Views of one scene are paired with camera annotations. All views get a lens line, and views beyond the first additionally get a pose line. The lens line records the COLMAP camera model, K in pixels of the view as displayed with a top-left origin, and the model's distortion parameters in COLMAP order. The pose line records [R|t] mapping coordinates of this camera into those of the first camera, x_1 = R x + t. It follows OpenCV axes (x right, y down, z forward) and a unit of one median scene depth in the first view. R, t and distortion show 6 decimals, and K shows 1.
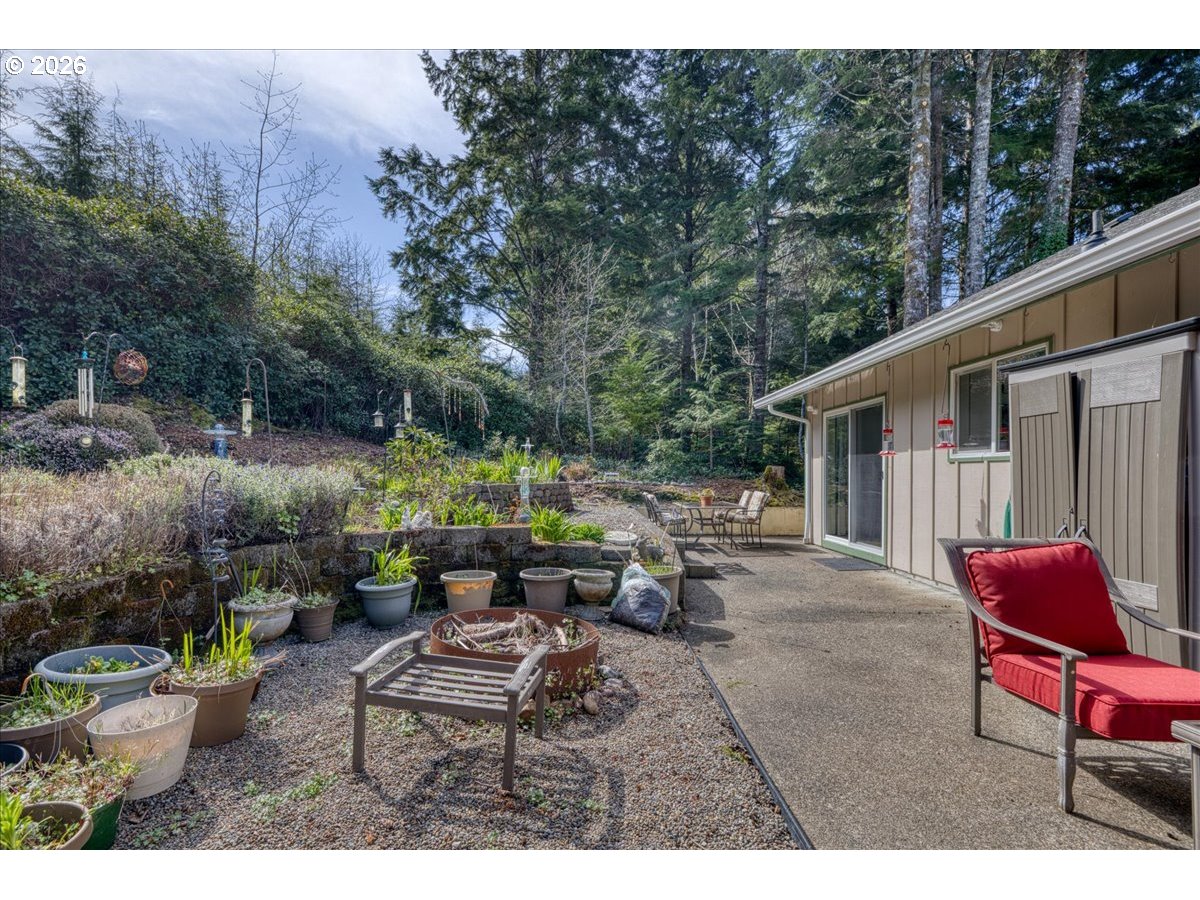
lens RADIAL K [[543.0, 0, 570.4], [0, 543.0, 481.3], [0, 0, 1]] dist [0.000057, 0.001573]
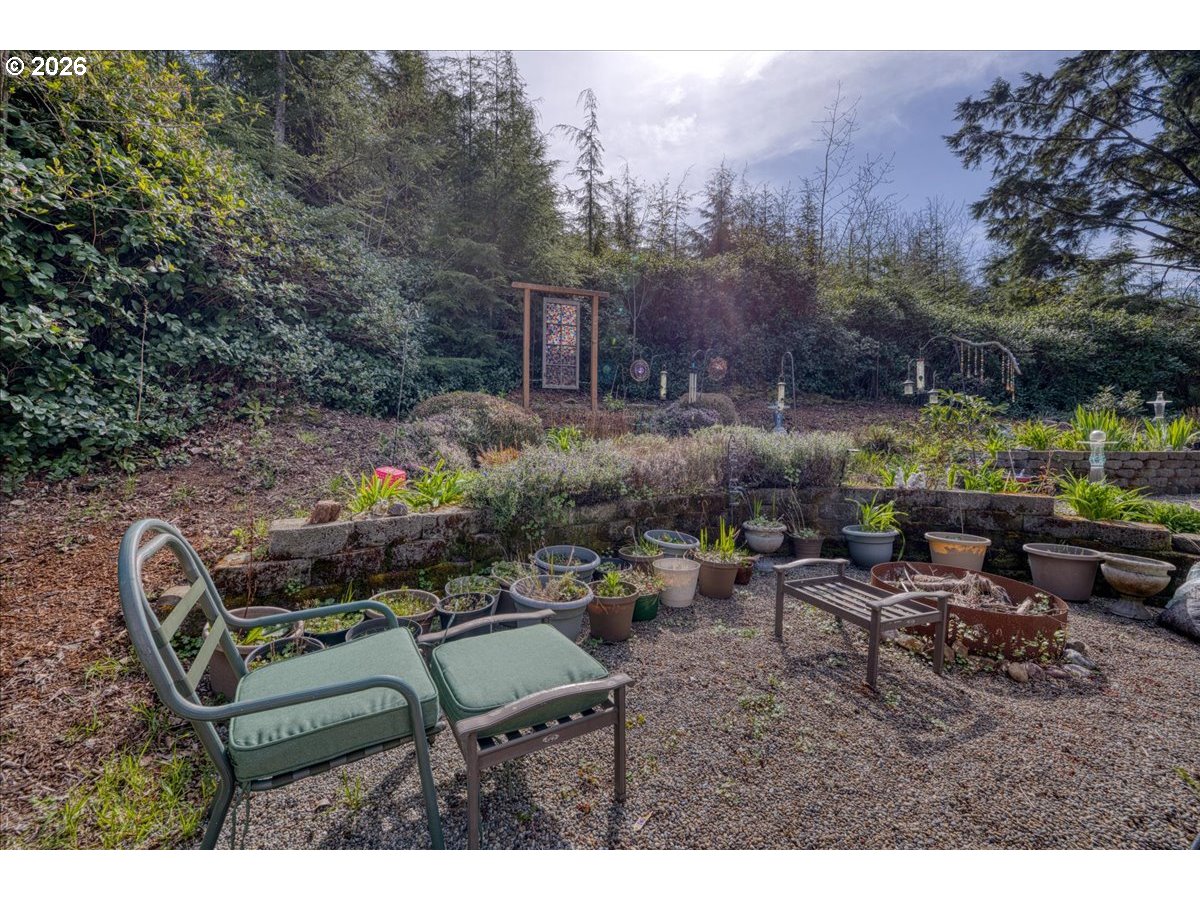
lens RADIAL K [[514.5, 0, 601.4], [0, 514.5, 438.6], [0, 0, 1]] dist [-0.001990, 0.000169]
pose [[0.556968, 0.002113, -0.830531, 0.104422], [-0.015664, 0.999846, -0.007961, 0.002594], [0.830386, 0.017444, 0.556915, -0.039865]]
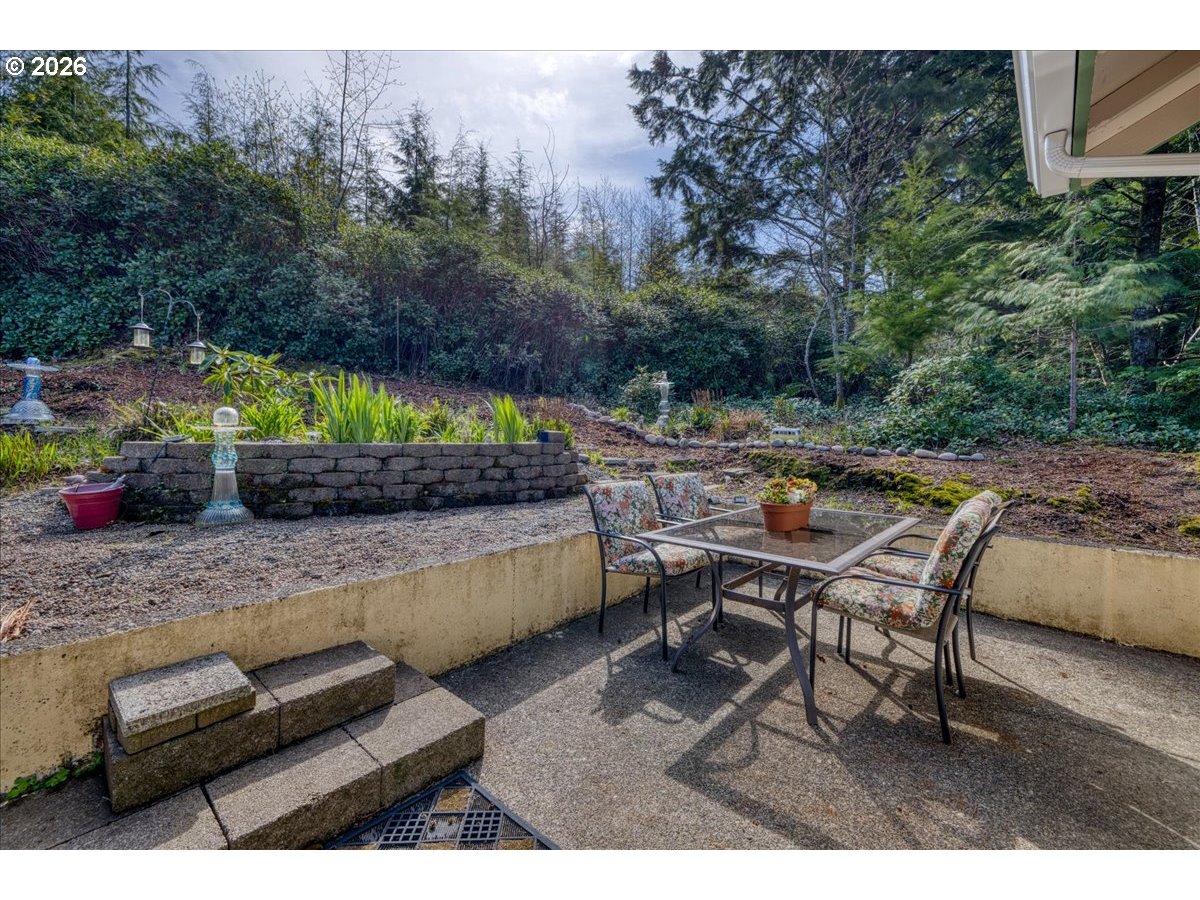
lens RADIAL K [[514.5, 0, 601.4], [0, 514.5, 443.4], [0, 0, 1]] dist [-0.001990, 0.000169]
pose [[0.764142, 0.034443, -0.644128, 0.362299], [-0.021558, 0.999379, 0.027864, -0.009705], [0.644688, -0.007406, 0.764410, 0.592961]]
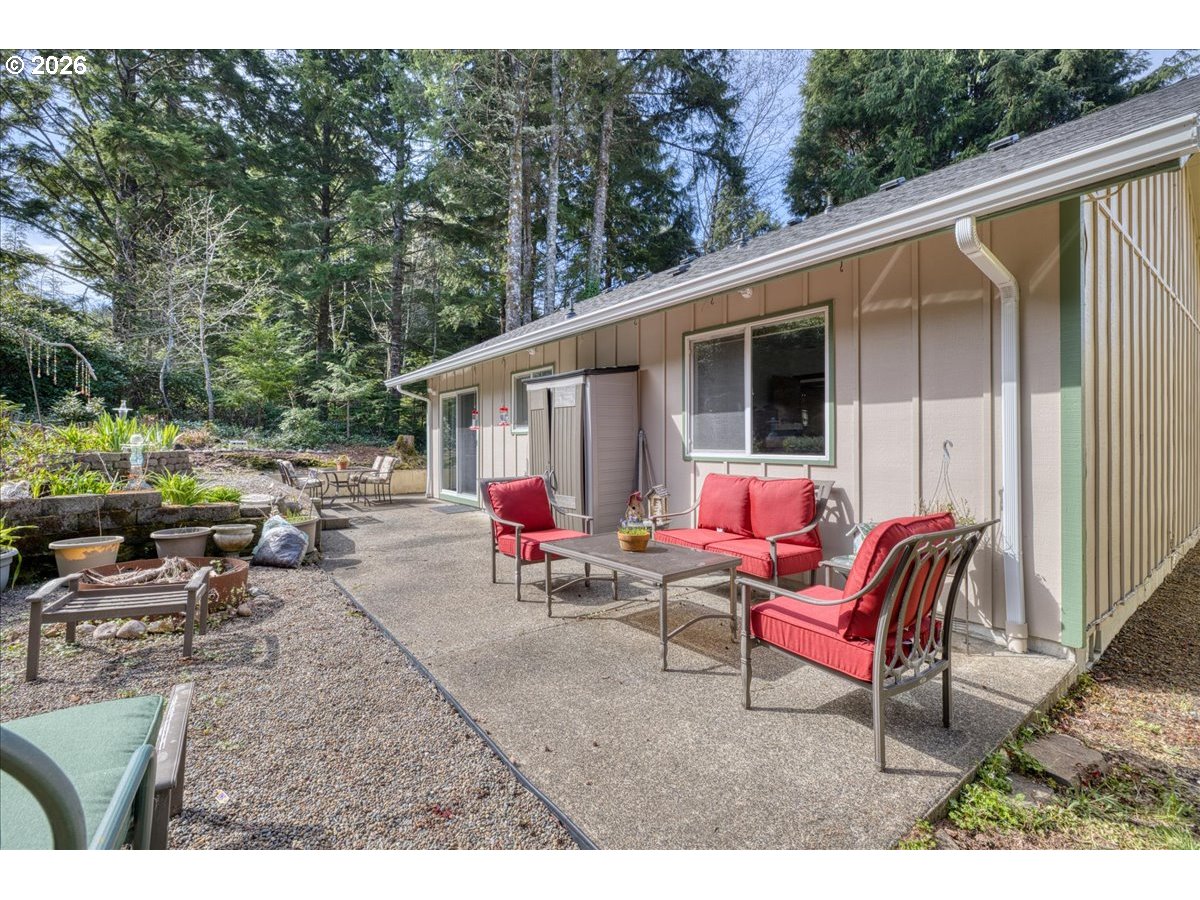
lens RADIAL K [[514.5, 0, 589.8], [0, 514.5, 439.2], [0, 0, 1]] dist [-0.001990, 0.000169]
pose [[0.772140, 0.003790, 0.635441, -0.031134], [0.008084, 0.999843, -0.015786, 0.001798], [-0.635401, 0.017326, 0.771988, -0.151146]]
